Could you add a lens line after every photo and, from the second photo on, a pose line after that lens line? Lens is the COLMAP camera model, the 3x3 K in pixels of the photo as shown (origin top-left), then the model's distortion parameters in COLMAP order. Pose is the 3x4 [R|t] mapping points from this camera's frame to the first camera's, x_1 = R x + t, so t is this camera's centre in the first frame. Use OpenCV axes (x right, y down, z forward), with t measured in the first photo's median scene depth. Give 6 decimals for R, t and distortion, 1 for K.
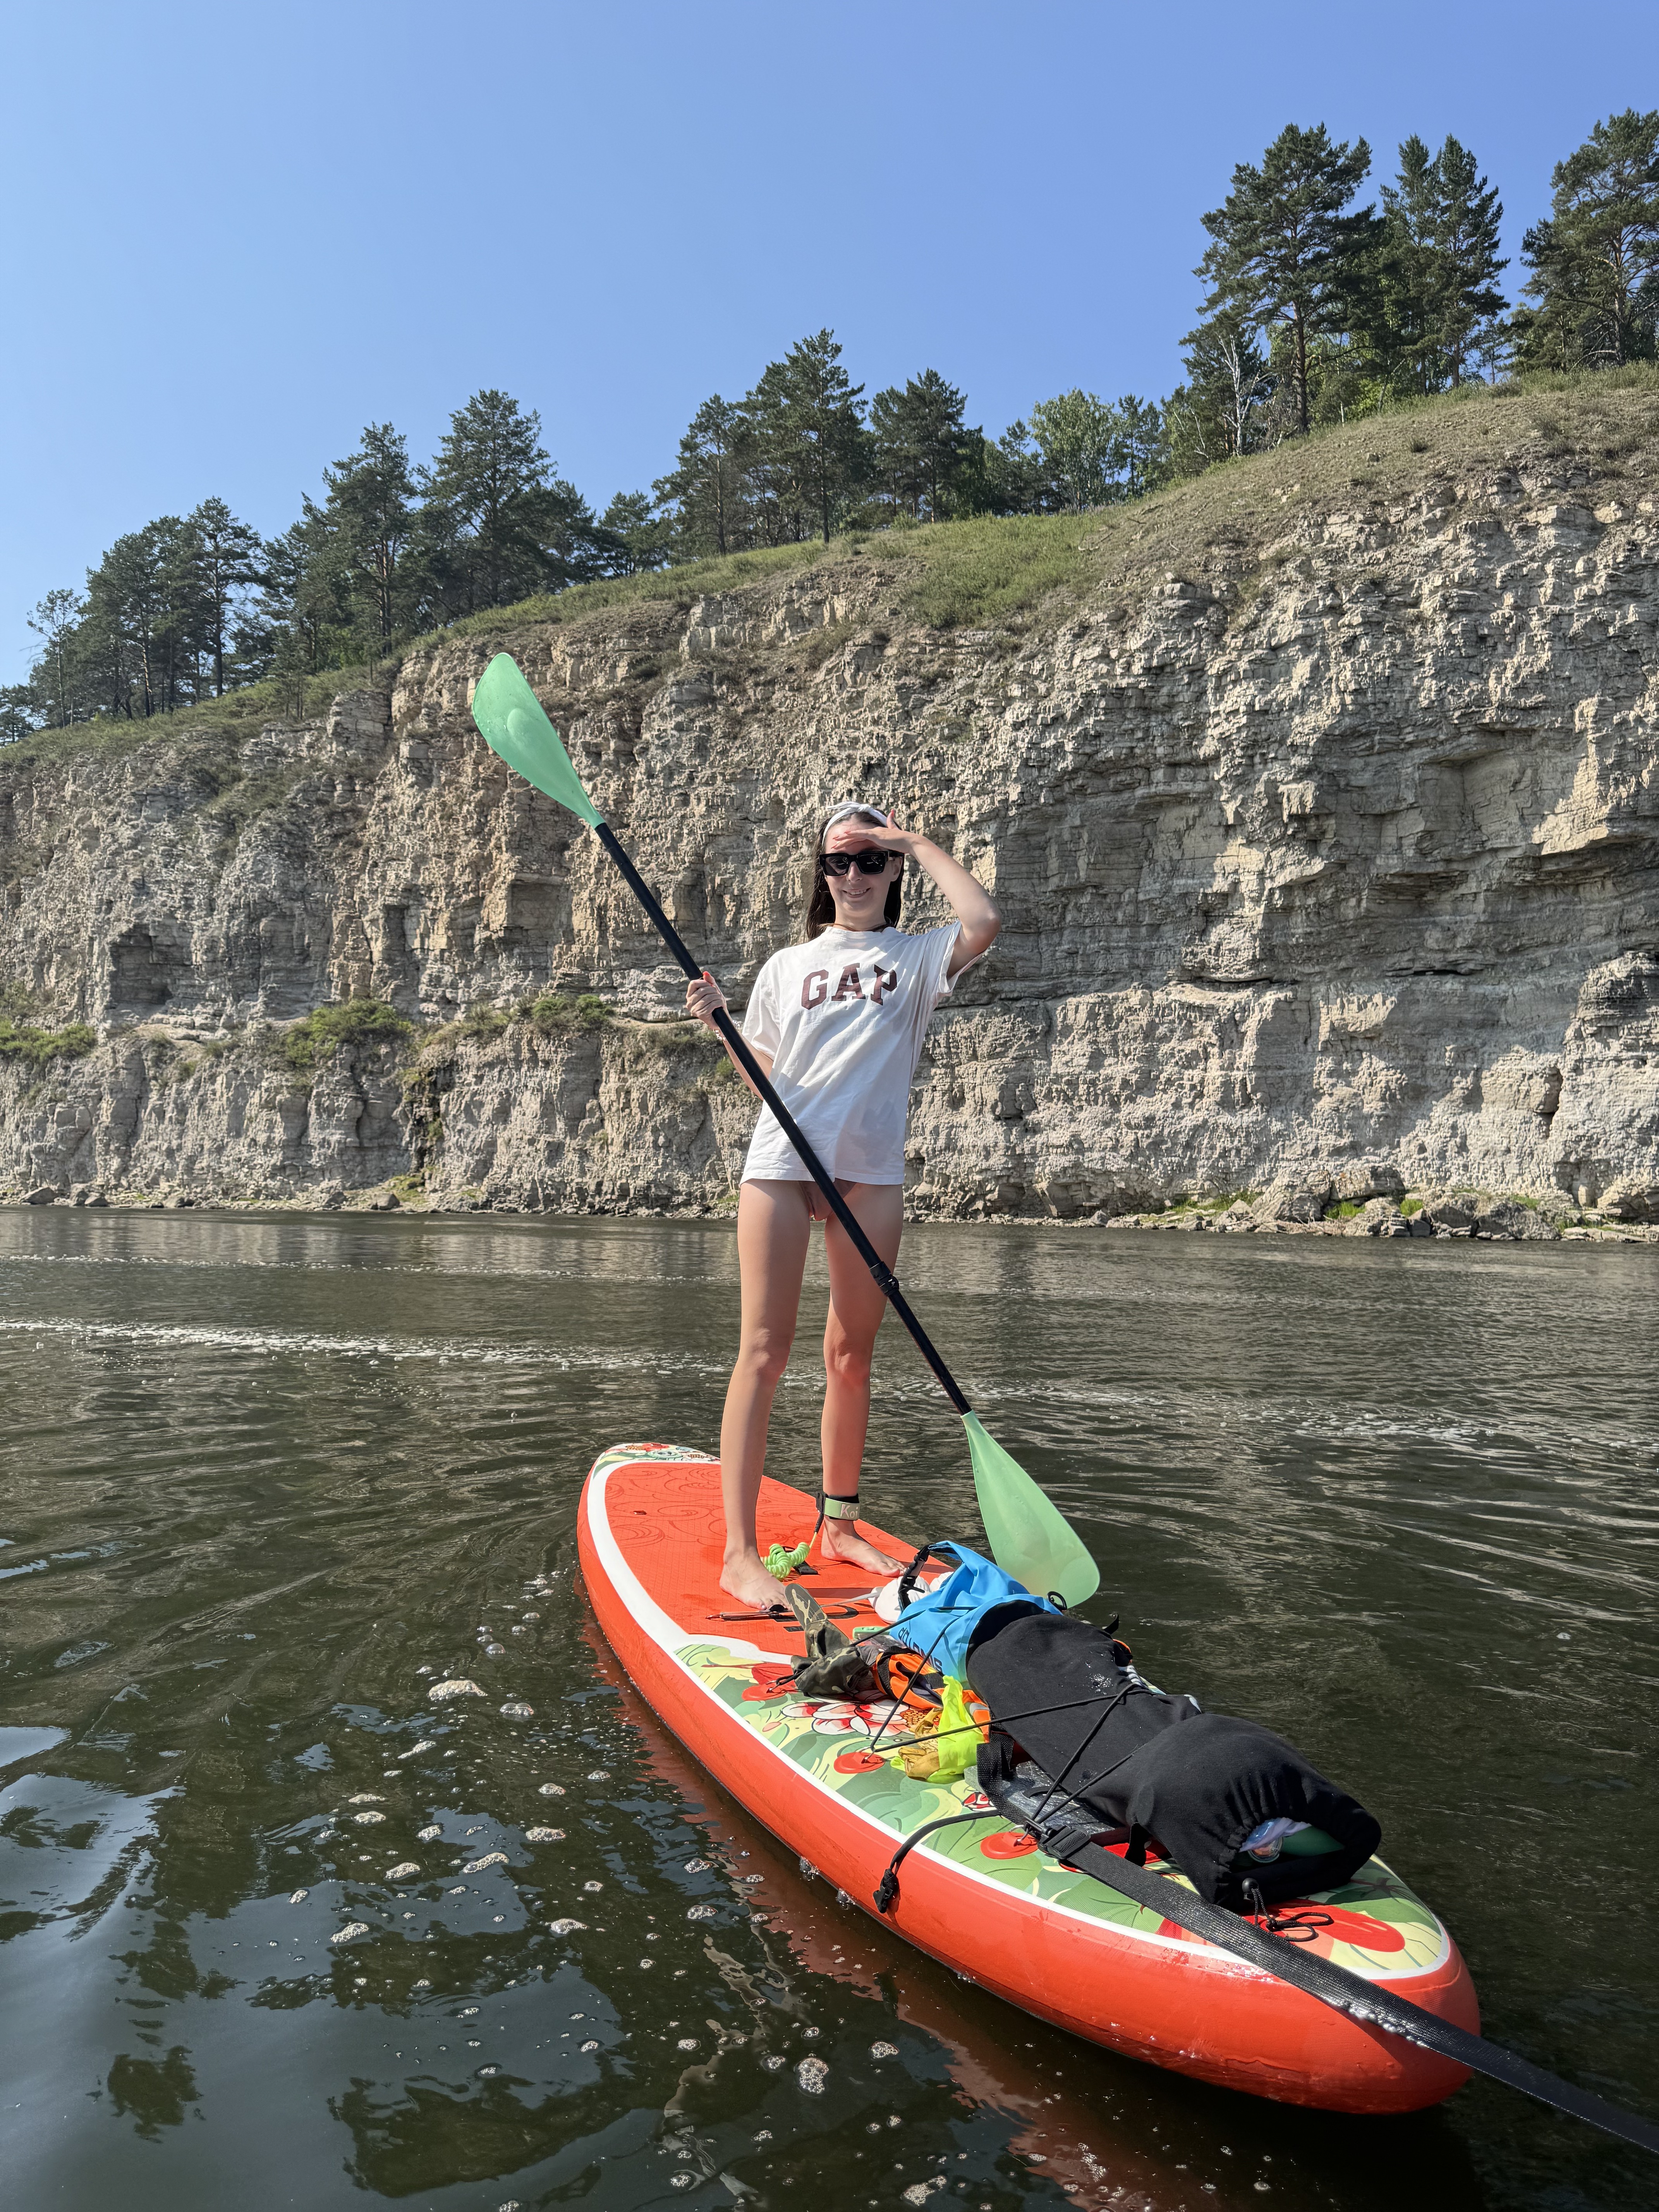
lens RADIAL K [[1544.0, 0, 832.6], [0, 1544.0, 1104.4], [0, 0, 1]] dist [0.190286, -0.427592]
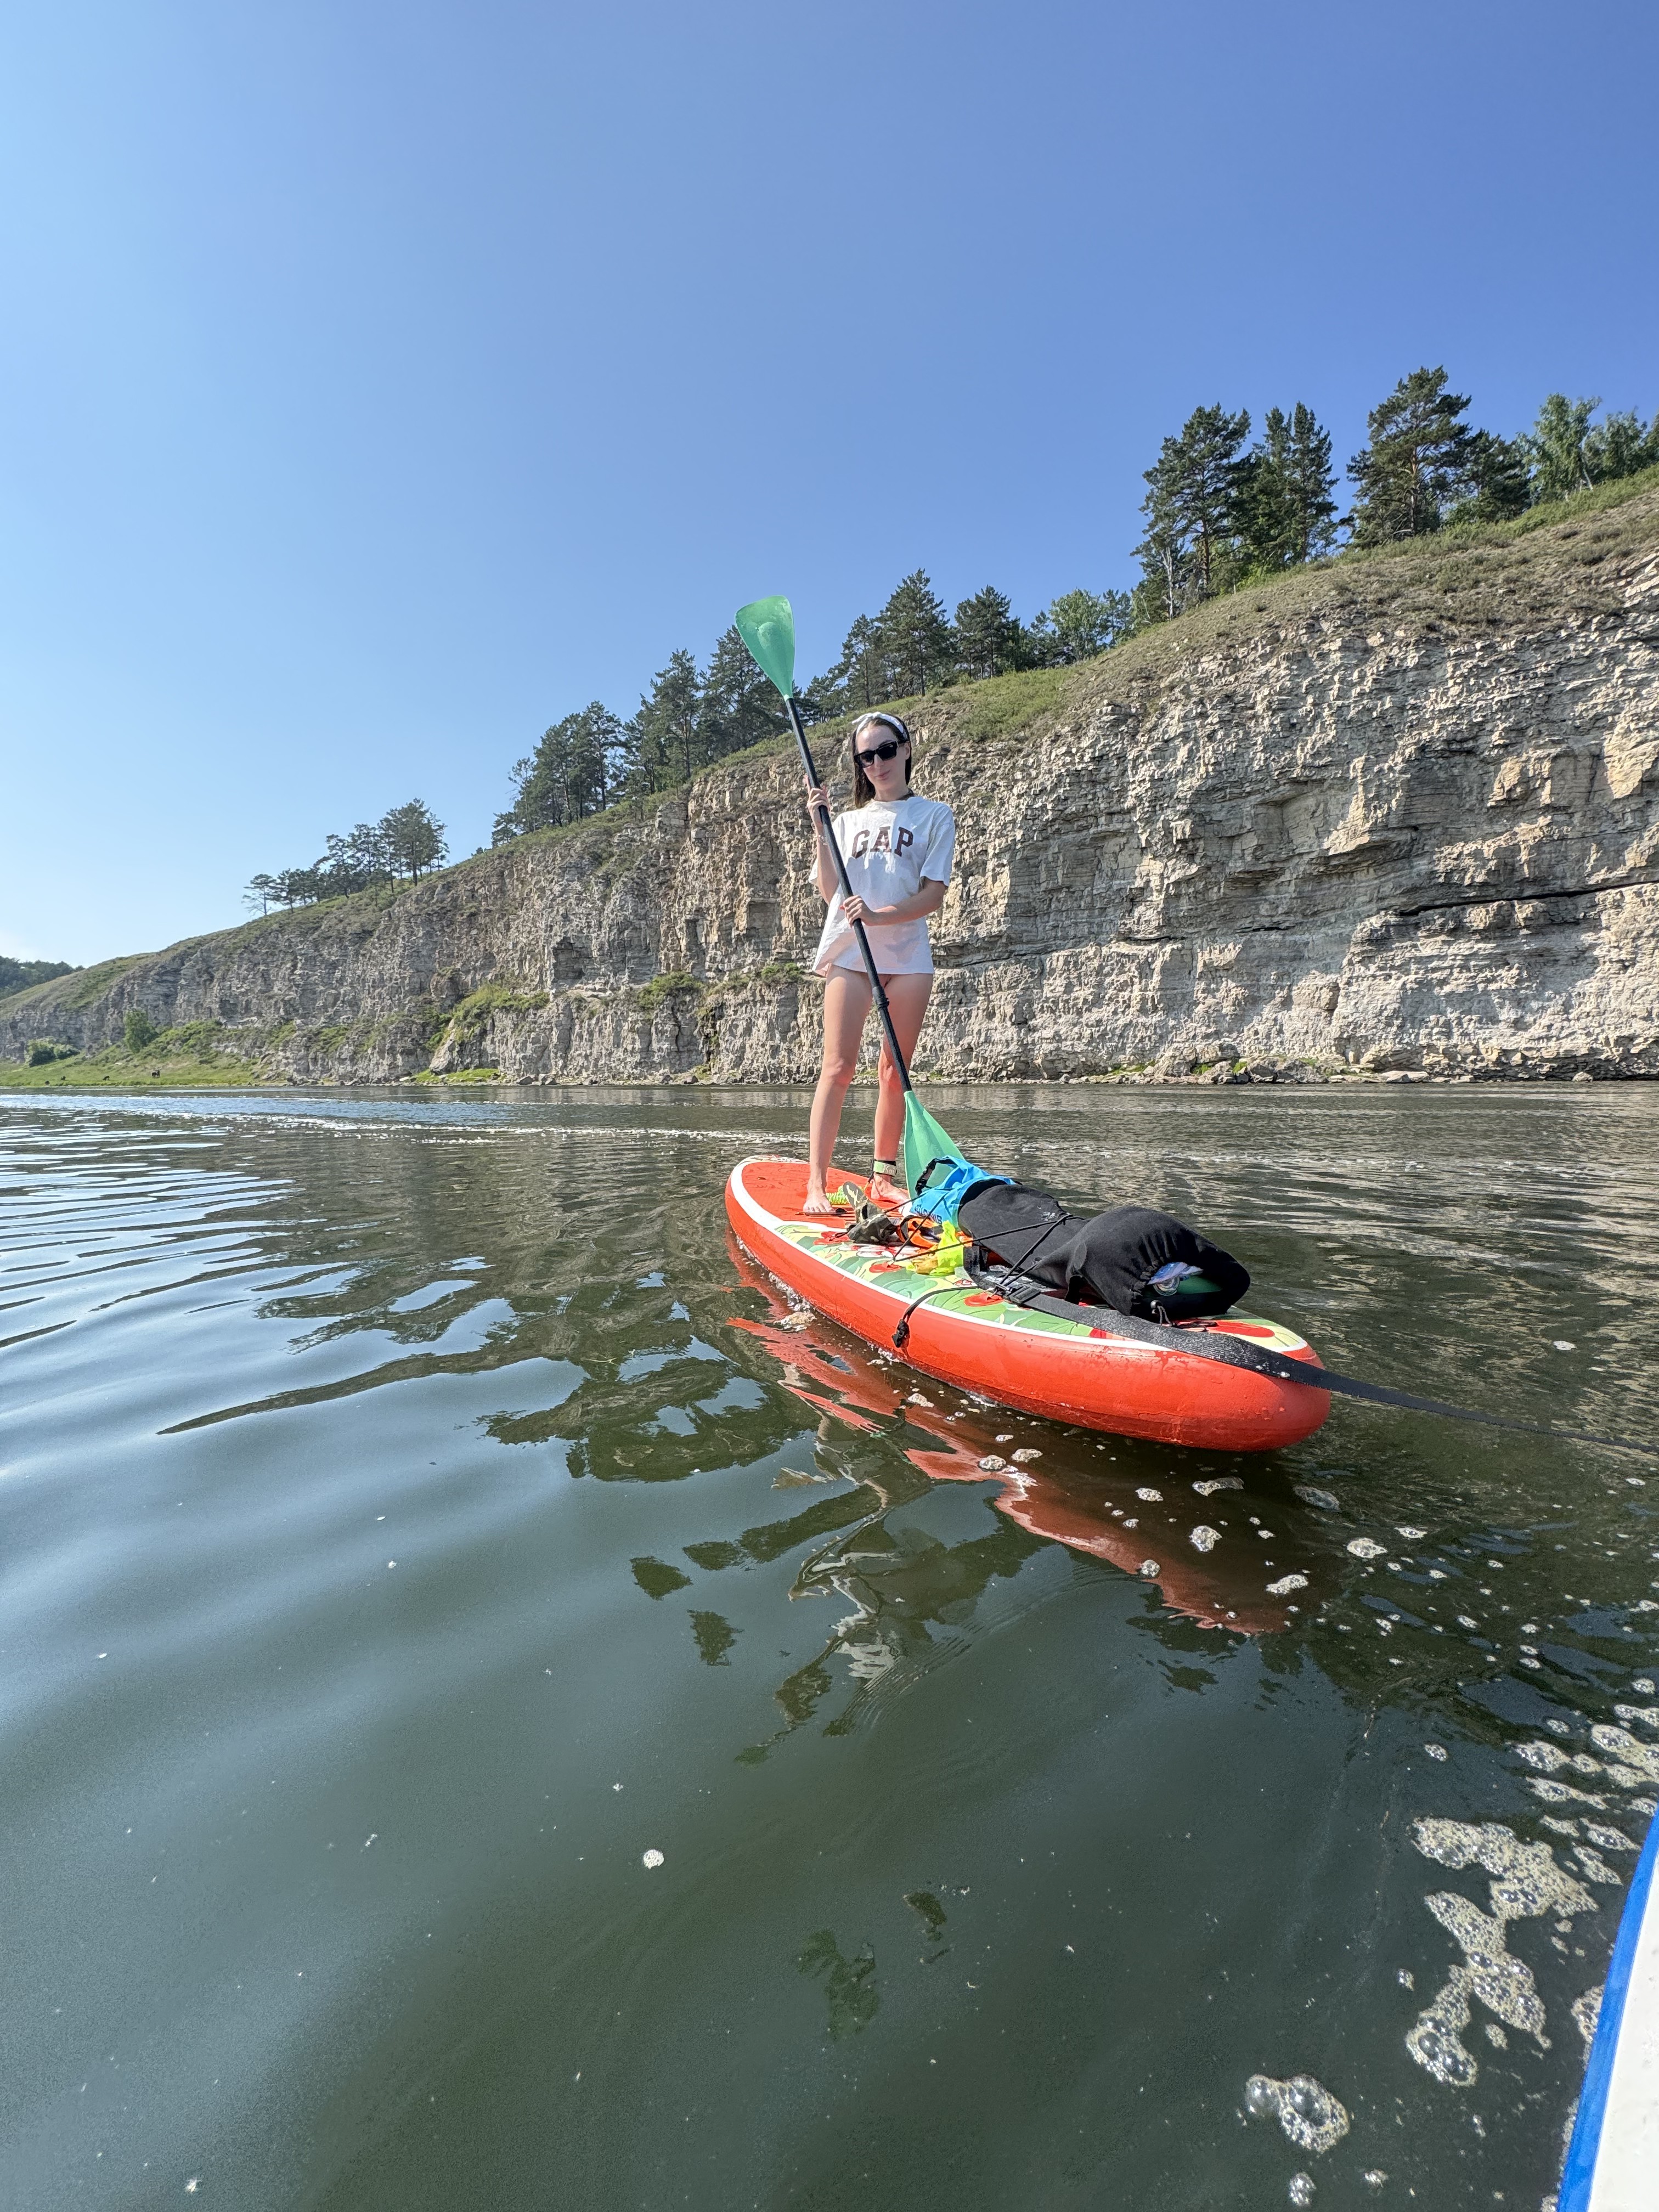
lens RADIAL K [[880.7, 0, 831.8], [0, 880.7, 1104.0], [0, 0, 1]] dist [-0.003896, 0.000887]
pose [[0.988304, -0.018625, -0.151356, 0.046275], [0.032141, 0.995659, 0.087351, 0.005148], [0.149072, -0.091194, 0.984612, -0.020463]]
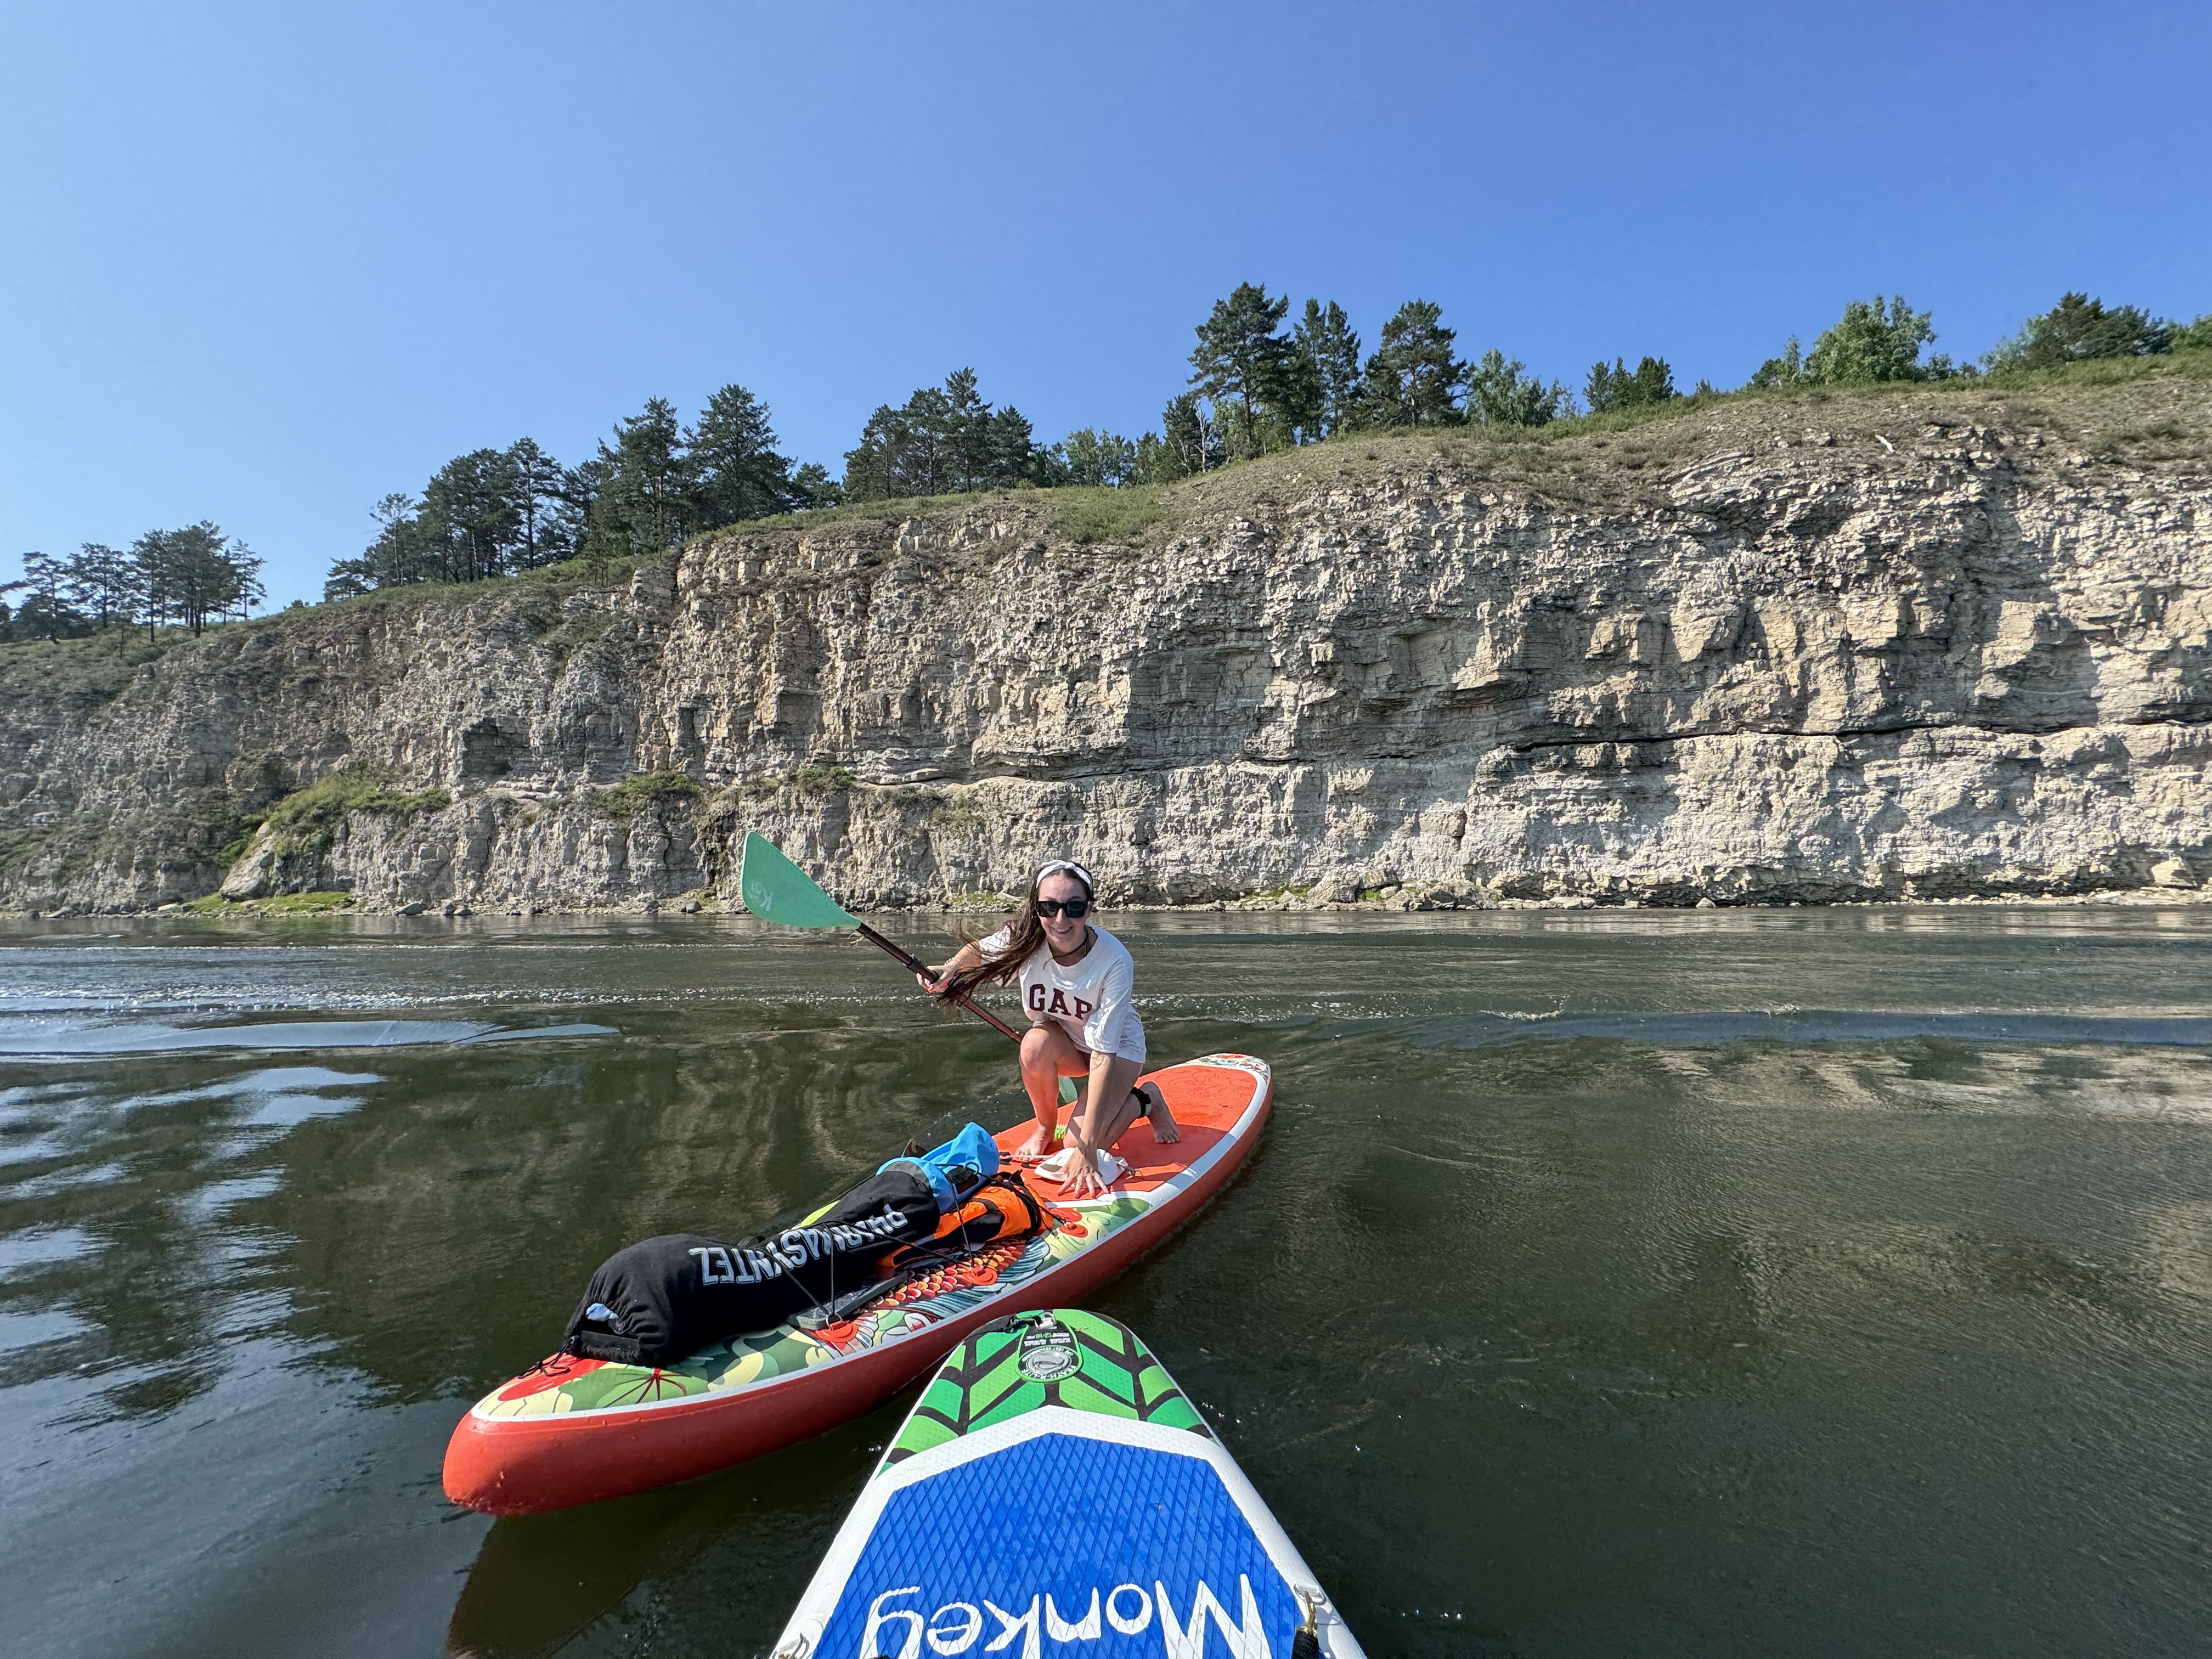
lens RADIAL K [[884.7, 0, 1105.0], [0, 884.7, 829.1], [0, 0, 1]] dist [-0.004644, 0.001172]
pose [[0.968006, -0.005142, 0.250873, -0.132148], [0.009362, 0.999834, -0.015633, 0.006679], [-0.250751, 0.017482, 0.967894, 0.107179]]
